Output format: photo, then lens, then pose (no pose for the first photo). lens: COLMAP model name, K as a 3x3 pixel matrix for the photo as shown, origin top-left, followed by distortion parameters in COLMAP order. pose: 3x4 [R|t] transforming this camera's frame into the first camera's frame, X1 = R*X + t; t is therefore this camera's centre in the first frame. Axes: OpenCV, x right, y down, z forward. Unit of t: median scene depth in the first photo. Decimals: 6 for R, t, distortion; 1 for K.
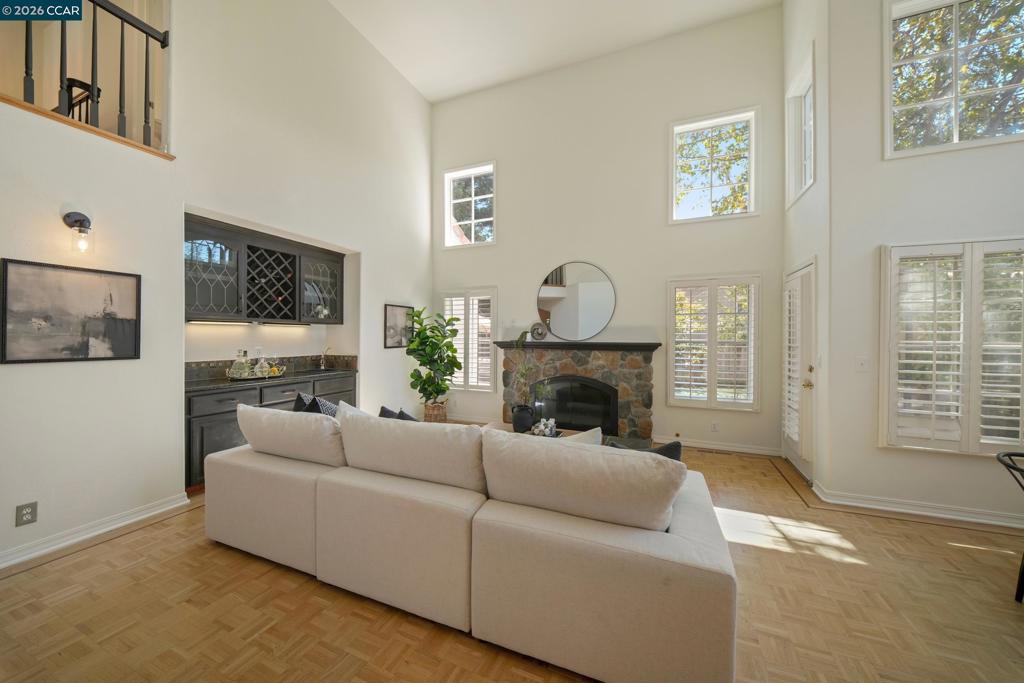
lens RADIAL K [[357.6, 0, 511.1], [0, 357.6, 332.1], [0, 0, 1]] dist [0.000910, -0.005042]
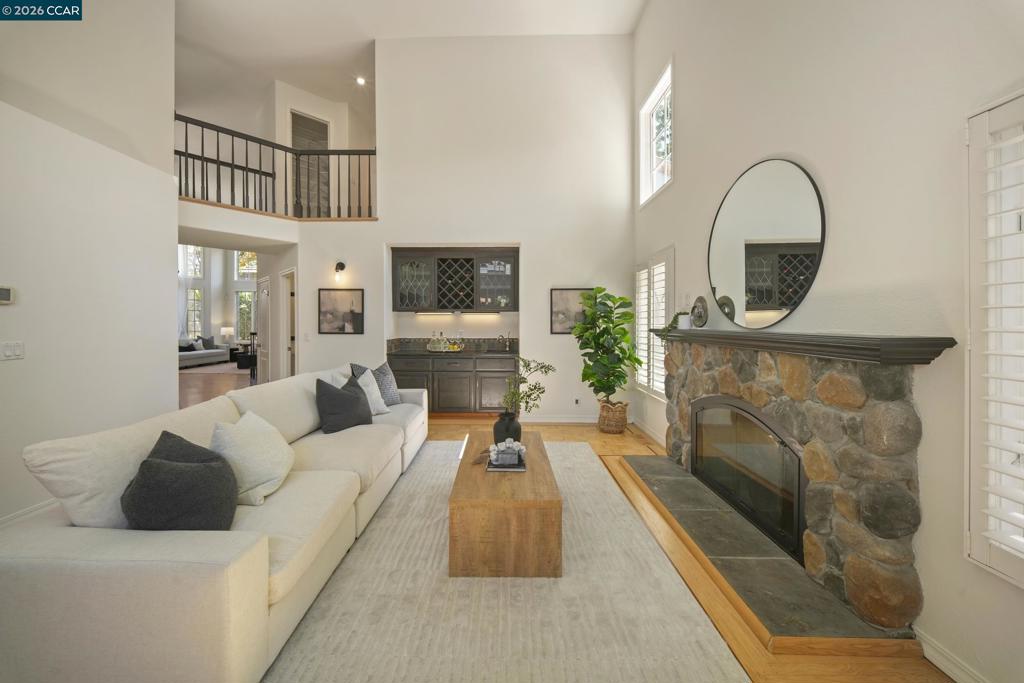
lens RADIAL K [[357.6, 0, 511.1], [0, 357.6, 332.1], [0, 0, 1]] dist [0.000910, -0.005042]
pose [[0.385560, 0.019816, -0.922470, 0.548276], [0.012383, 0.999568, 0.026647, 0.013361], [0.922600, -0.021697, 0.385148, 0.564484]]
